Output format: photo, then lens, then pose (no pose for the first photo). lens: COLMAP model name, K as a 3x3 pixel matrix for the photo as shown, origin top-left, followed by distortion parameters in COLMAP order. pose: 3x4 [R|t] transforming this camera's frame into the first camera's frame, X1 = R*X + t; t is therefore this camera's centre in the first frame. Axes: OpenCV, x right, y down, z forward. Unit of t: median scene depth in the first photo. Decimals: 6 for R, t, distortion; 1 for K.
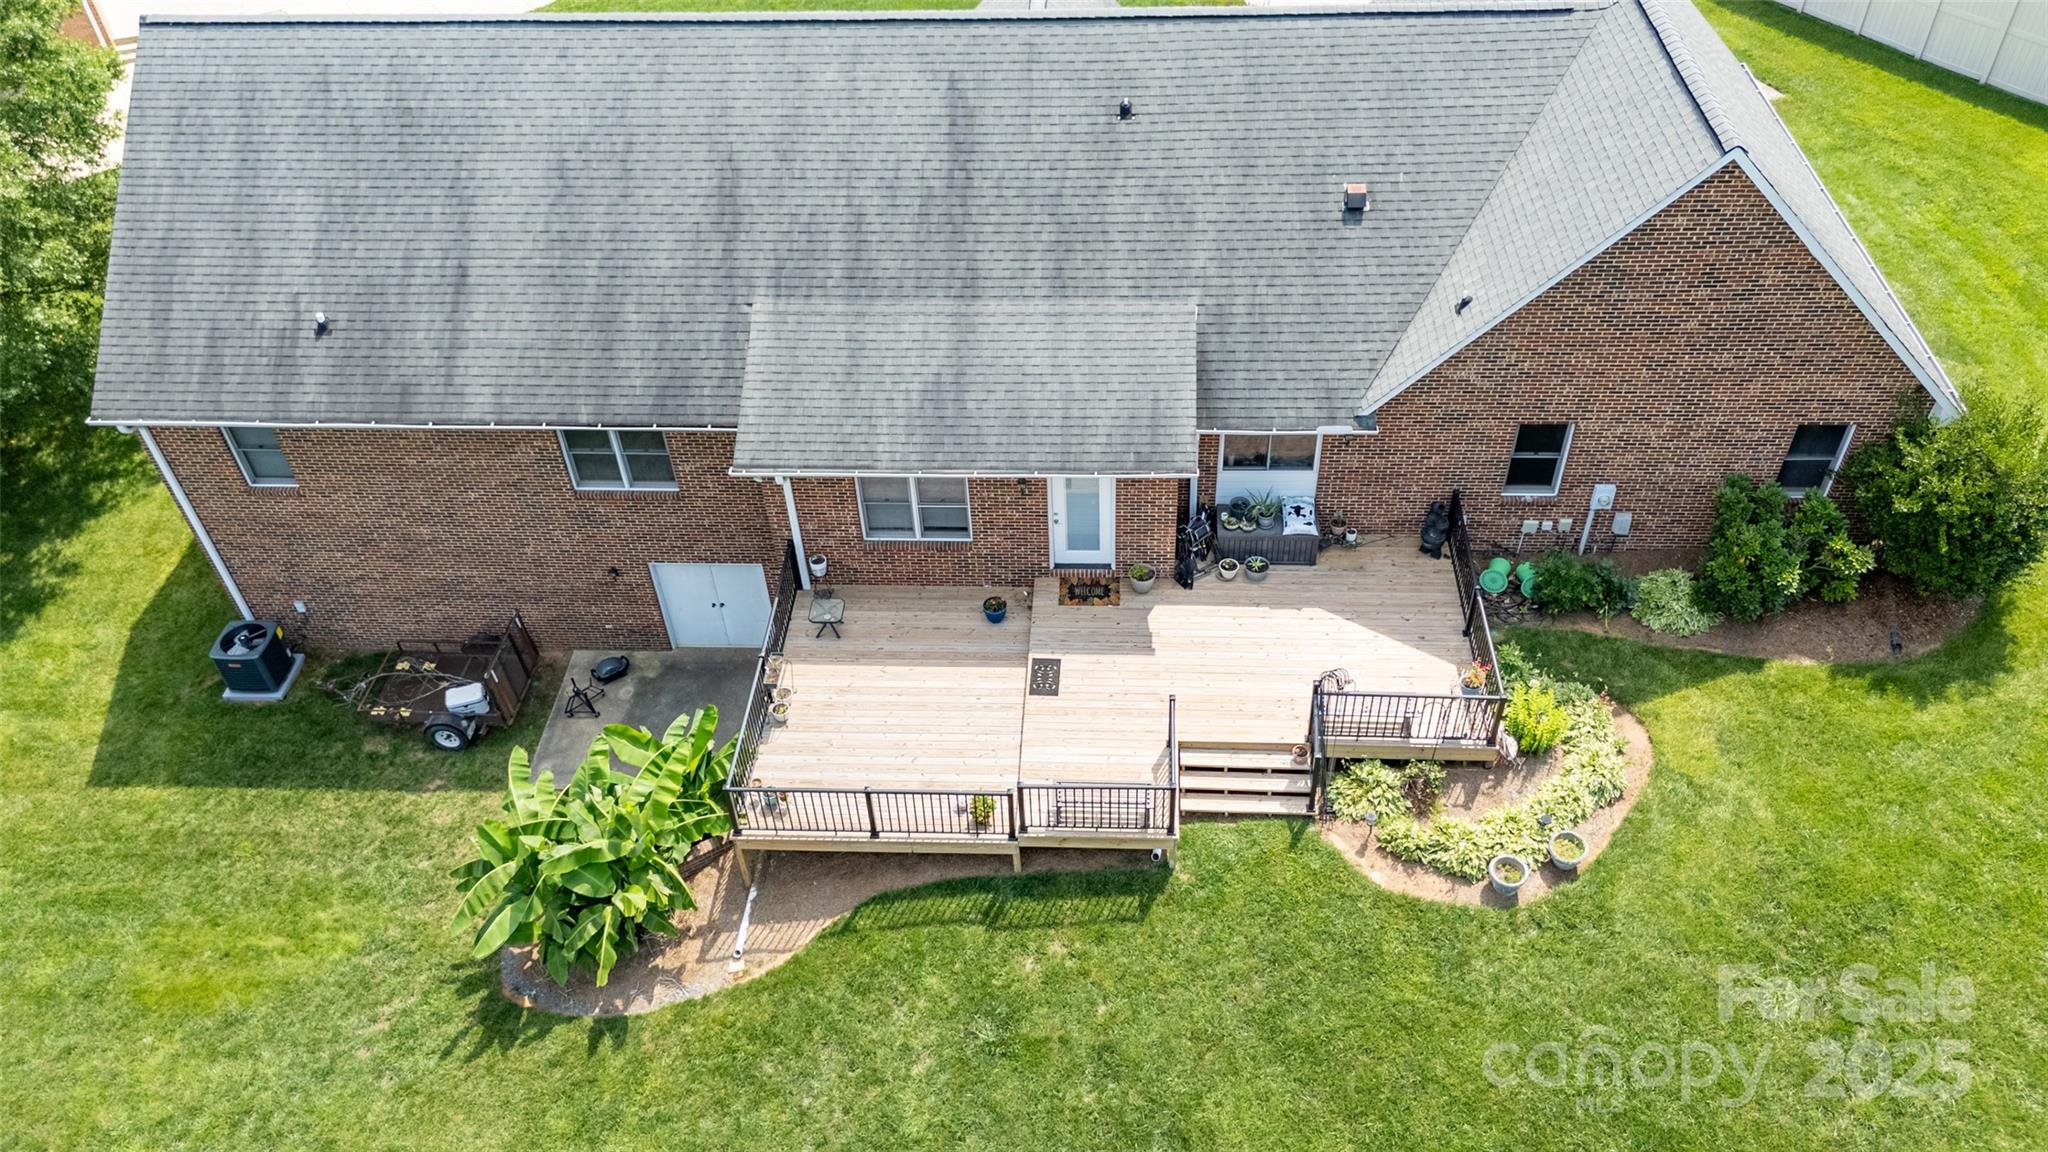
lens RADIAL K [[1554.3, 0, 1024.0], [0, 1554.3, 576.0], [0, 0, 1]] dist [0.037543, -0.057358]
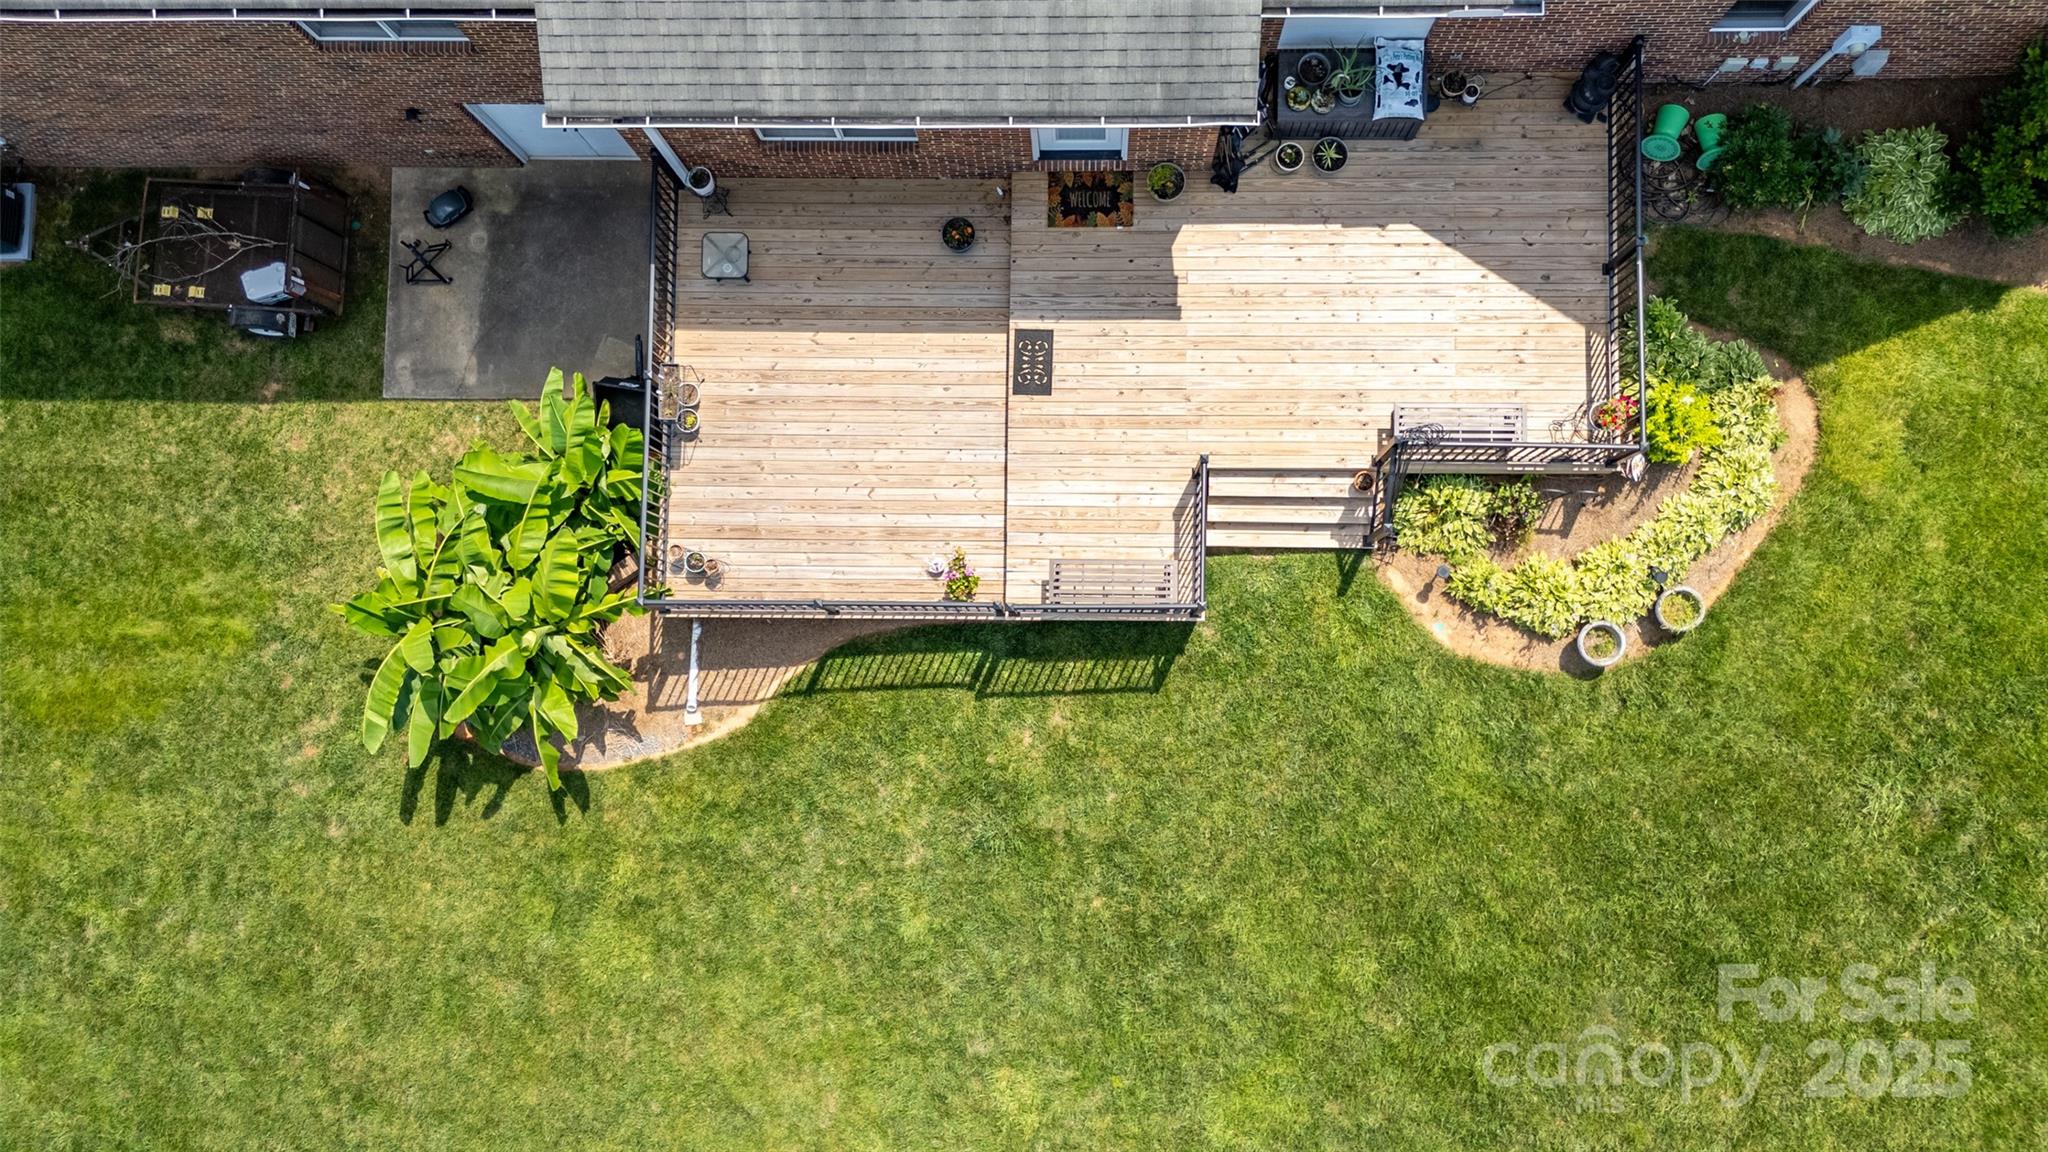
lens RADIAL K [[1500.8, 0, 1024.0], [0, 1500.8, 576.0], [0, 0, 1]] dist [0.062782, -0.074770]
pose [[0.999048, -0.043630, 0.000337, 0.004650], [0.031852, 0.734585, 0.677768, -0.356100], [-0.029818, -0.677112, 0.735275, 0.401637]]
